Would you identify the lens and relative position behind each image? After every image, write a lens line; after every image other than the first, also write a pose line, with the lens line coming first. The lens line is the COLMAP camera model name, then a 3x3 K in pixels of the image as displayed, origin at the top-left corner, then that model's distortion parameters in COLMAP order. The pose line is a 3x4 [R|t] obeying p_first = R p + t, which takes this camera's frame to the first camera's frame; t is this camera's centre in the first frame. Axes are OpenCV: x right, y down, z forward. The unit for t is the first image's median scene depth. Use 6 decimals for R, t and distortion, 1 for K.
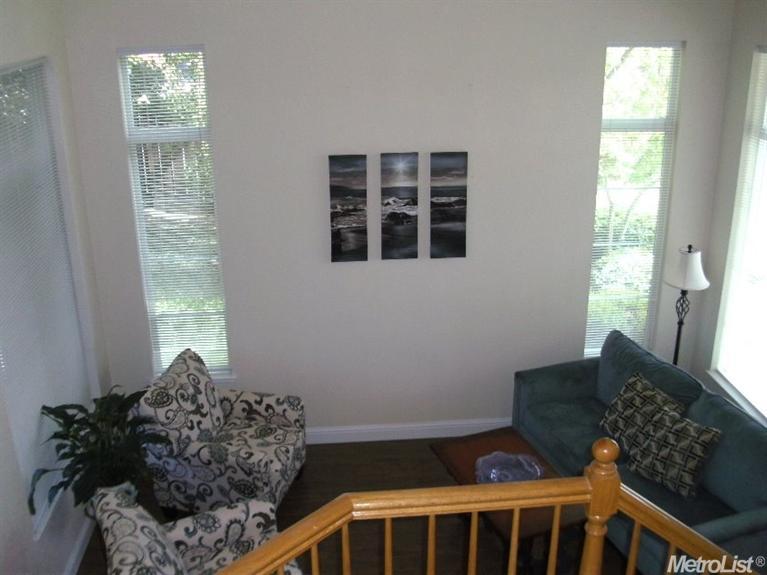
lens RADIAL K [[800.3, 0, 386.3], [0, 800.3, 291.4], [0, 0, 1]] dist [-0.101787, 0.000000]
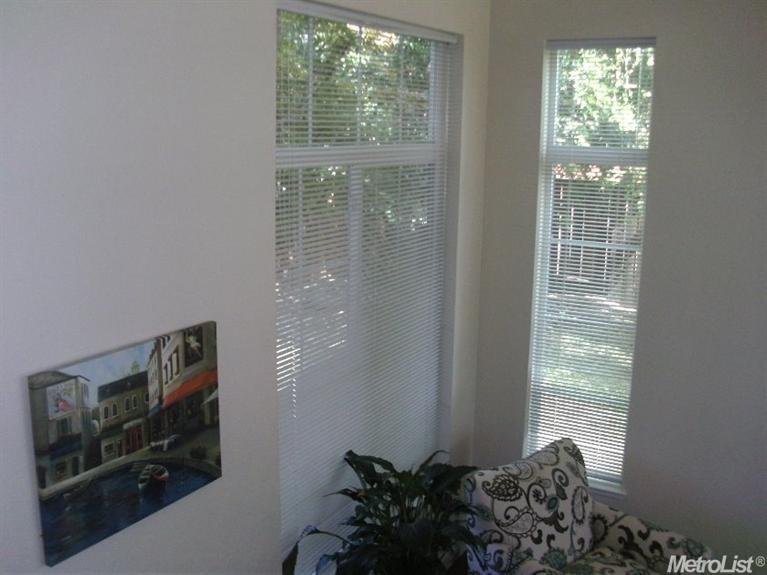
lens RADIAL K [[800.3, 0, 380.7], [0, 800.3, 290.6], [0, 0, 1]] dist [-0.101787, 0.000000]
pose [[0.808181, 0.142198, -0.571509, 0.016453], [-0.227004, 0.970643, -0.079503, 0.037978], [0.543426, 0.193987, 0.816736, 0.273411]]
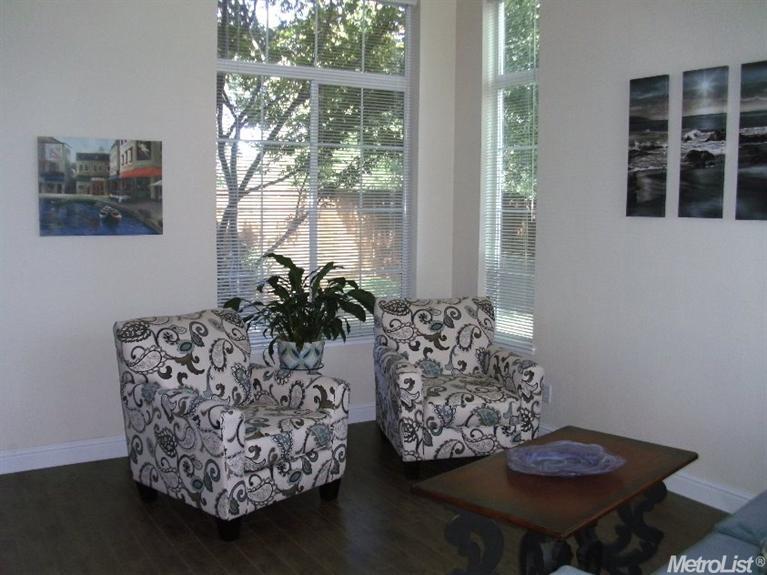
lens RADIAL K [[800.3, 0, 345.9], [0, 800.3, 260.0], [0, 0, 1]] dist [-0.101787, 0.000000]
pose [[0.415339, 0.086811, -0.905515, 0.545525], [-0.332737, 0.940952, -0.062410, 0.150222], [0.846628, 0.327220, 0.419700, 0.465065]]
